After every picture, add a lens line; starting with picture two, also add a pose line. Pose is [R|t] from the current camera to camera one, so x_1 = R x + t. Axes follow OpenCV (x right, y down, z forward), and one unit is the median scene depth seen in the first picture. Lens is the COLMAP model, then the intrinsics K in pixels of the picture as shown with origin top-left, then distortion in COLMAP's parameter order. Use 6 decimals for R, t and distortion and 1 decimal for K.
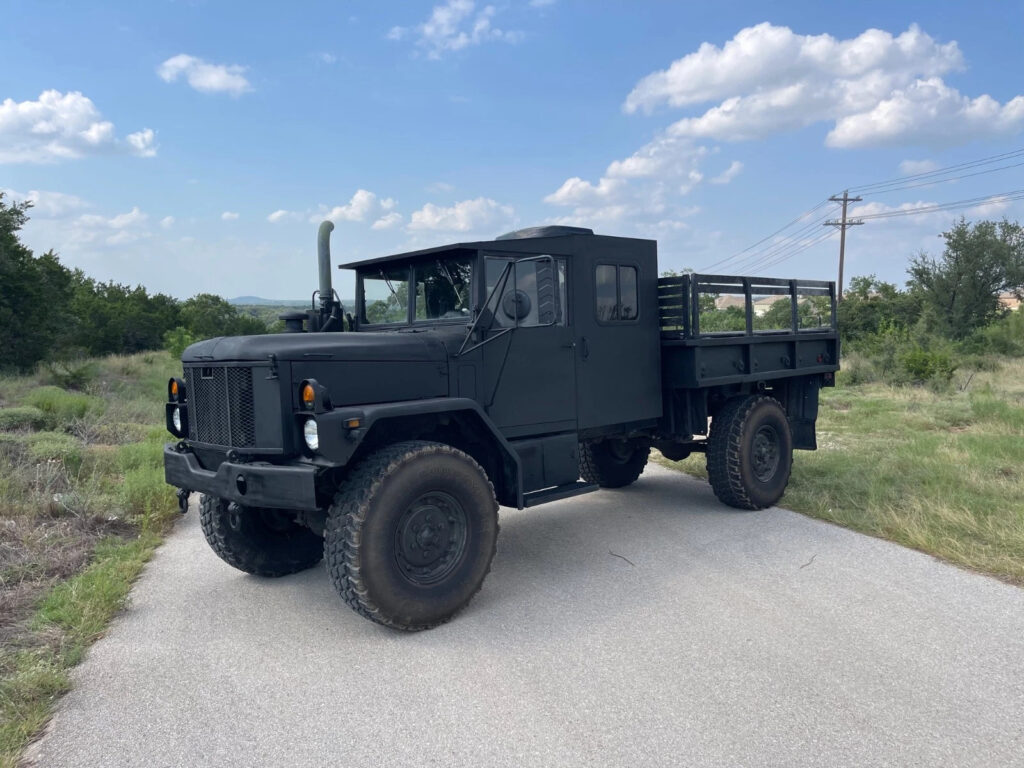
lens RADIAL K [[792.5, 0, 512.0], [0, 792.5, 384.0], [0, 0, 1]] dist [0.077910, -0.114331]
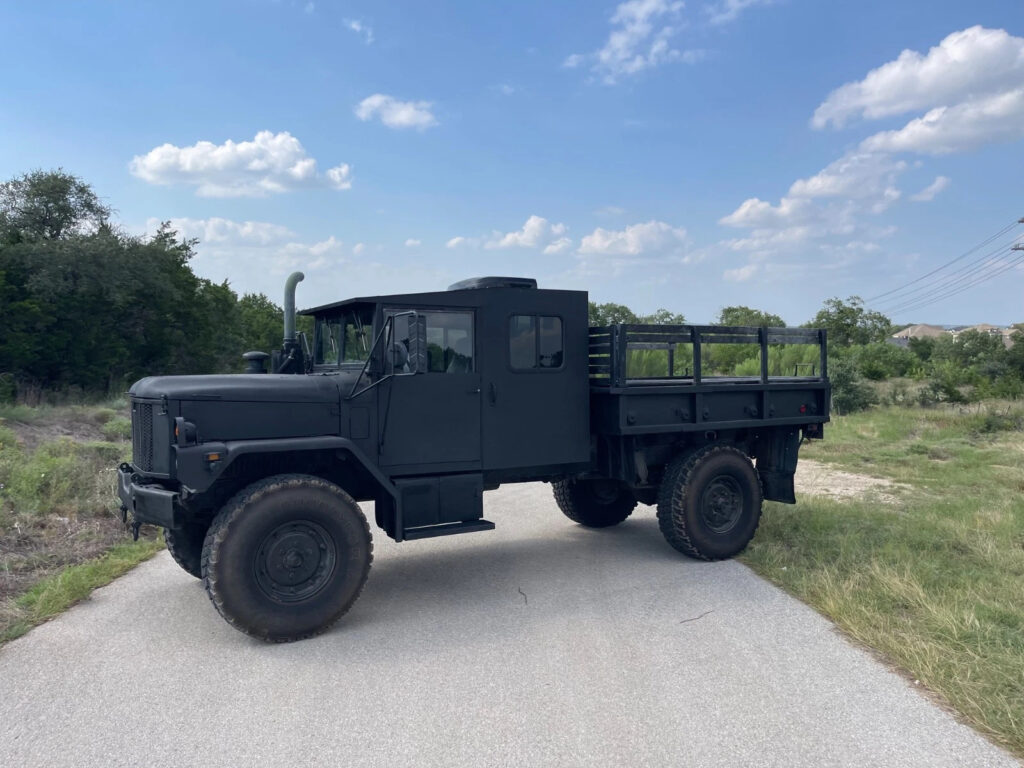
lens RADIAL K [[793.3, 0, 496.4], [0, 793.3, 398.5], [0, 0, 1]] dist [0.075509, -0.105725]
pose [[0.970900, 0.037163, -0.236584, 0.270044], [-0.039632, 0.999198, -0.005686, -0.025876], [0.236183, 0.014897, 0.971594, -0.021604]]
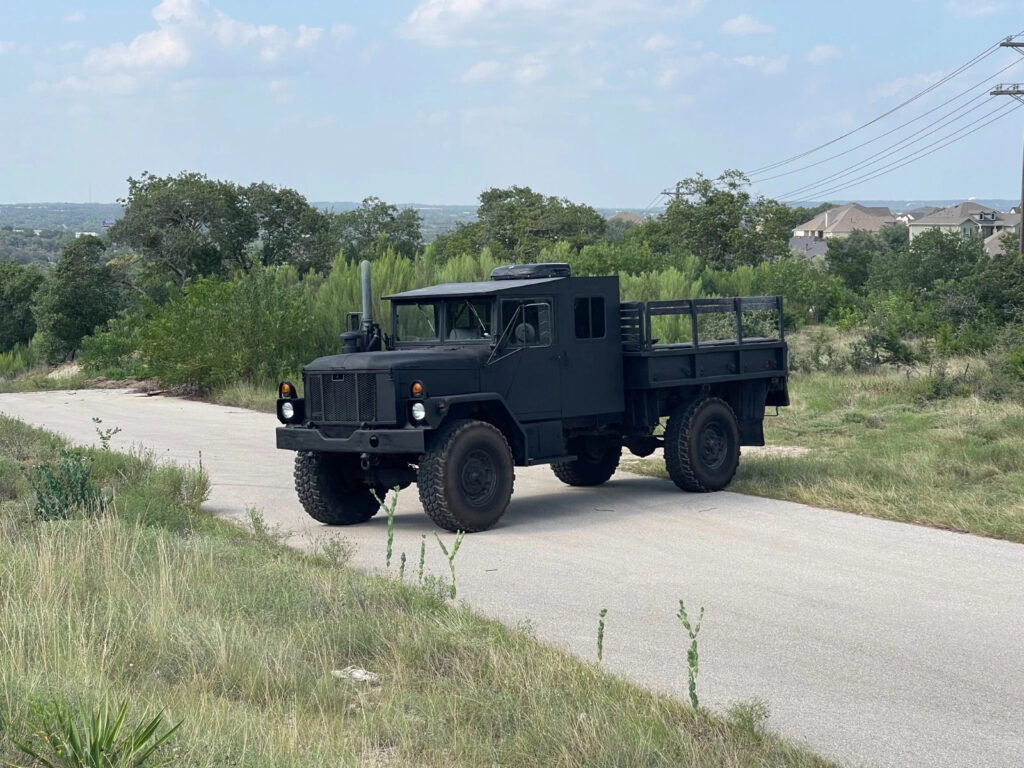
lens RADIAL K [[2227.7, 0, 512.0], [0, 2227.7, 384.0], [0, 0, 1]] dist [0.202069, -0.135278]
pose [[0.995395, -0.004051, 0.095777, -0.293394], [0.005726, 0.999835, -0.017217, 0.050382], [-0.095692, 0.017686, 0.995254, -2.238721]]
